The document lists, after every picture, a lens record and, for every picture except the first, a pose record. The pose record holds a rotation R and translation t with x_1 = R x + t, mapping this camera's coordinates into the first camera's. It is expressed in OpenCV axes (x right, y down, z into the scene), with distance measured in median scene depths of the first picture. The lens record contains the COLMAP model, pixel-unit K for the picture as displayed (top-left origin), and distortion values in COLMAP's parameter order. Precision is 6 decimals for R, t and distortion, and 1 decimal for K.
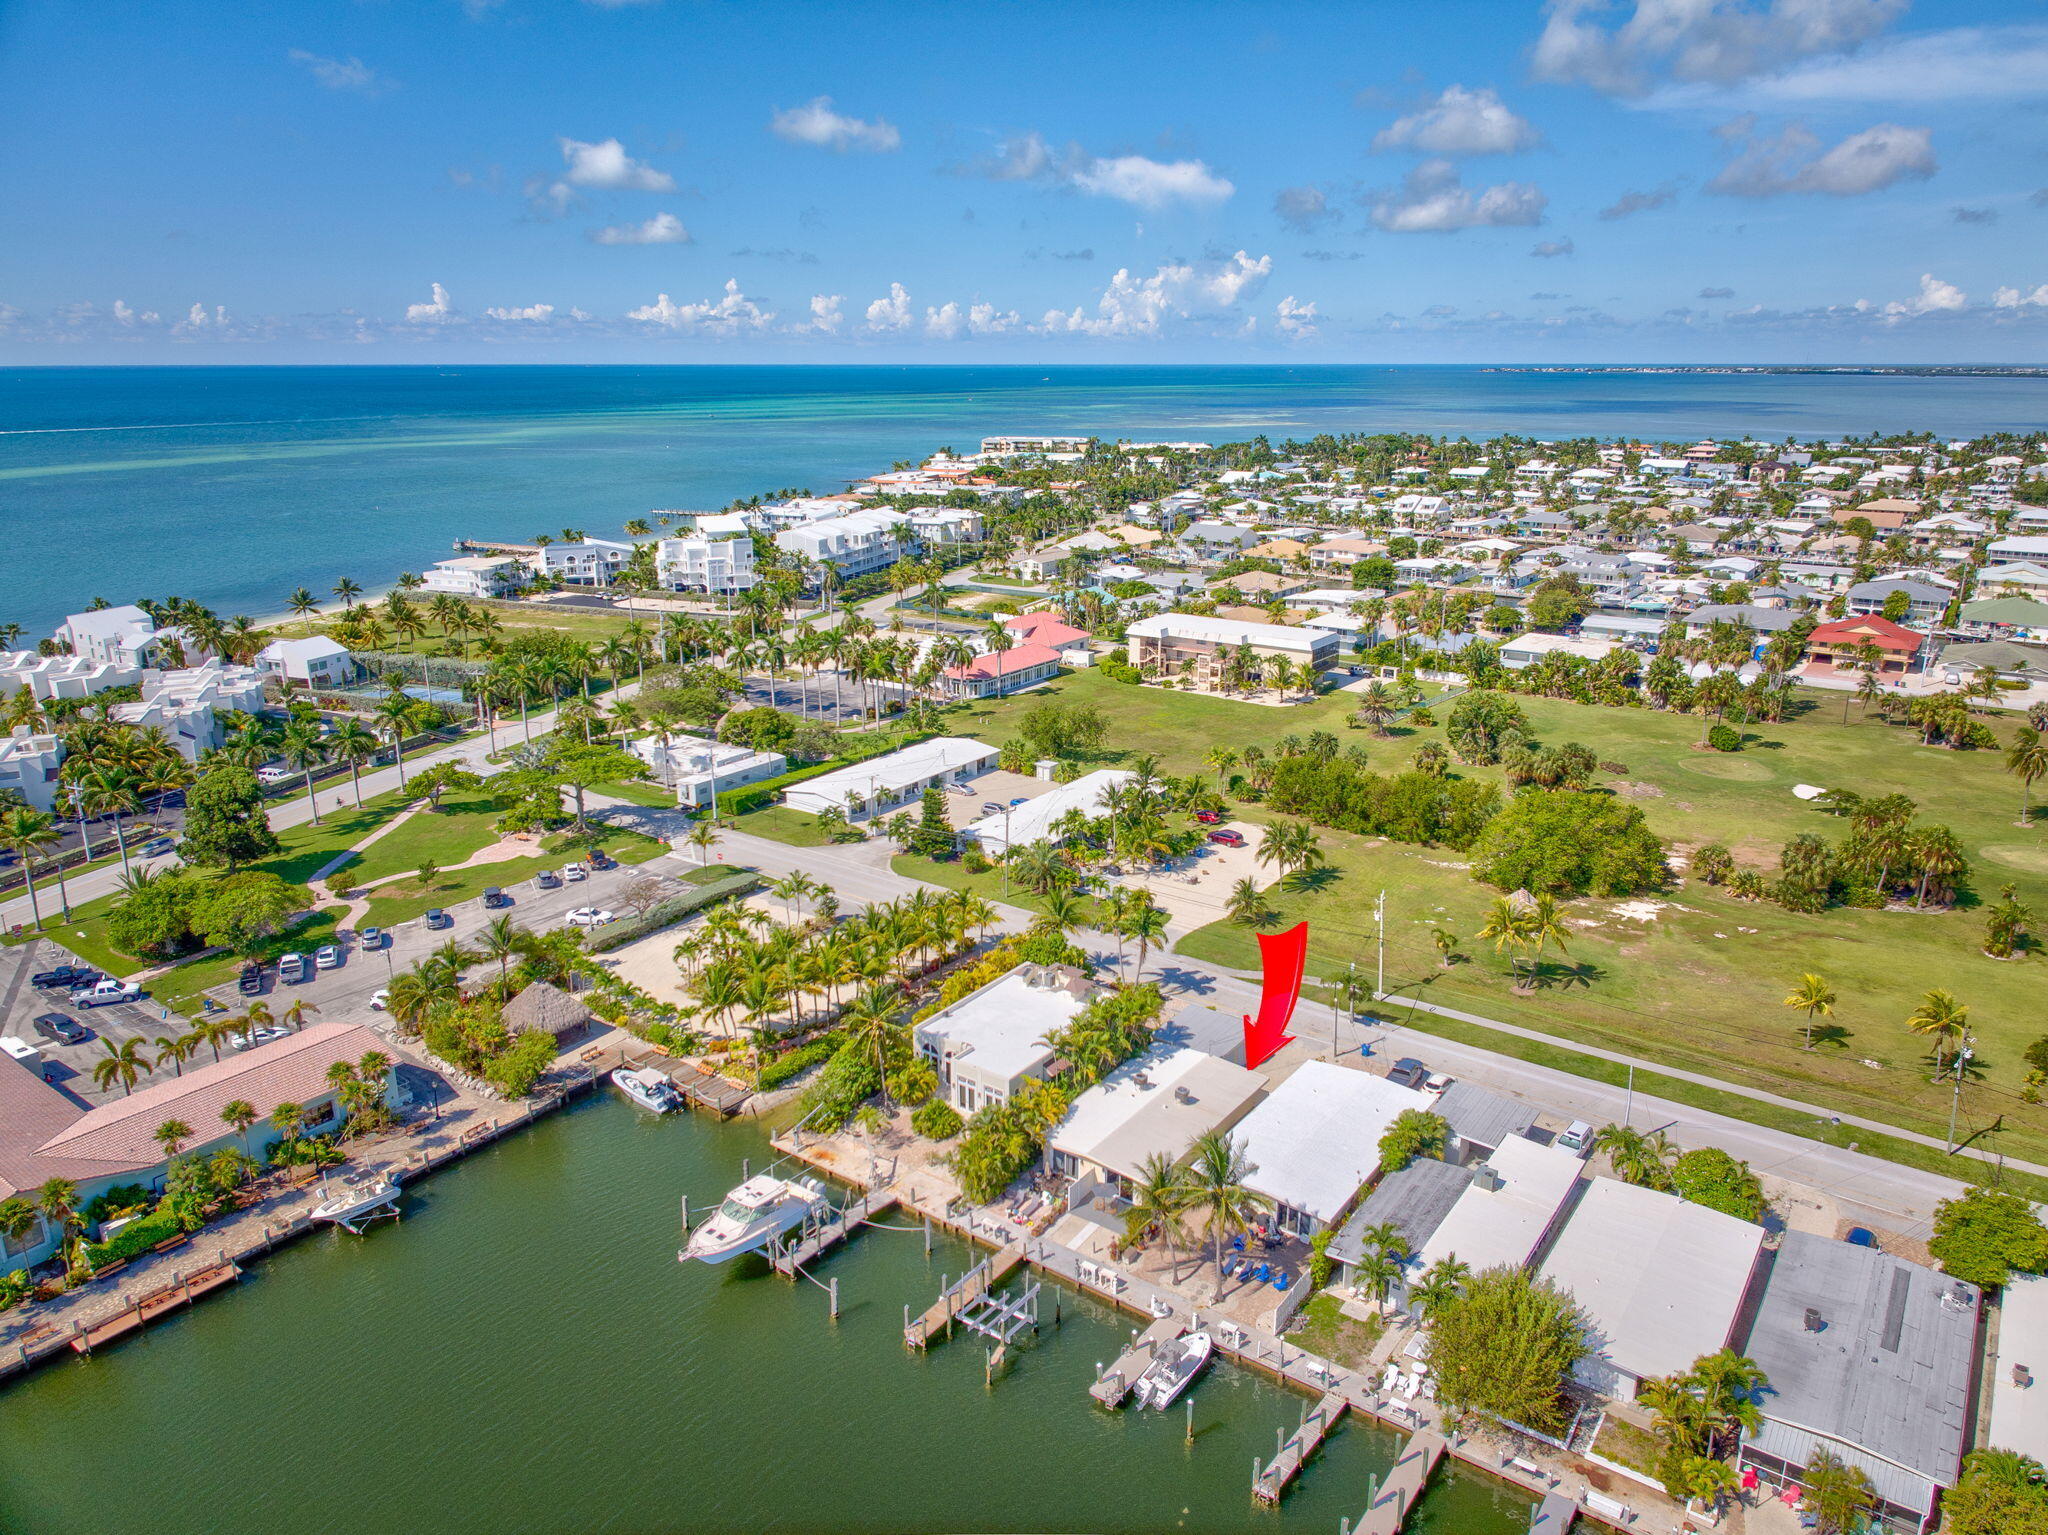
lens RADIAL K [[1396.2, 0, 1032.1], [0, 1396.2, 753.5], [0, 0, 1]] dist [0.015444, -0.024361]
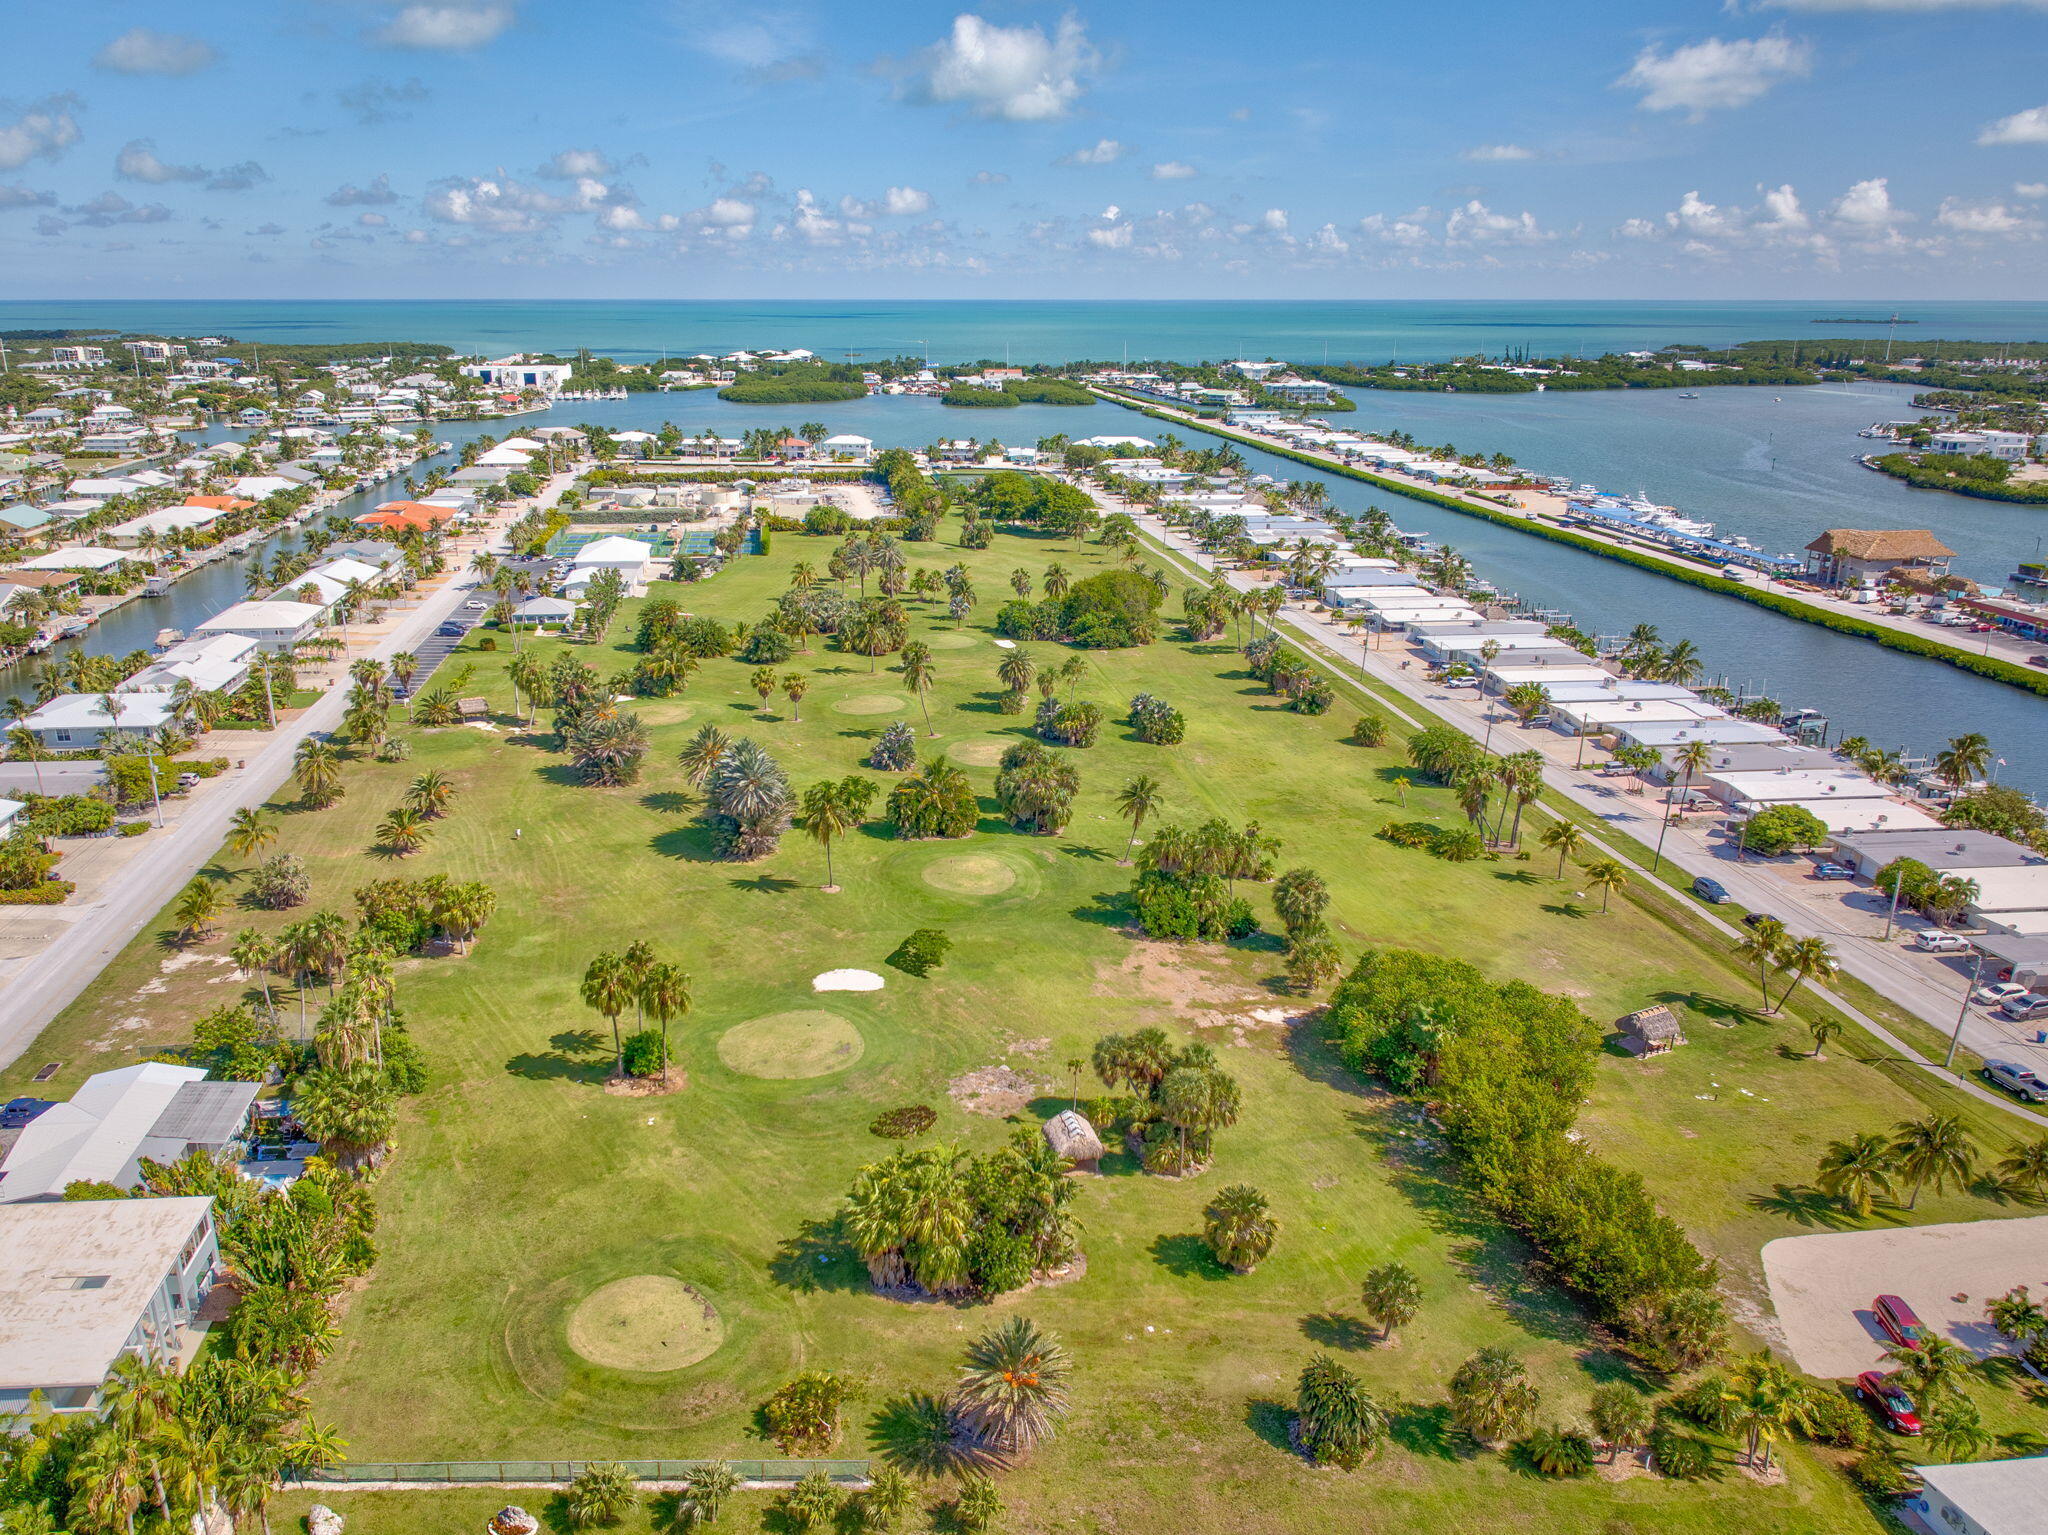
lens RADIAL K [[1420.4, 0, 892.5], [0, 1420.4, 849.9], [0, 0, 1]] dist [0.002596, -0.003450]
pose [[-0.650777, -0.269582, 0.709799, 0.085883], [0.215670, 0.830706, 0.513239, -0.615807], [-0.727995, 0.487086, -0.482463, 2.032421]]
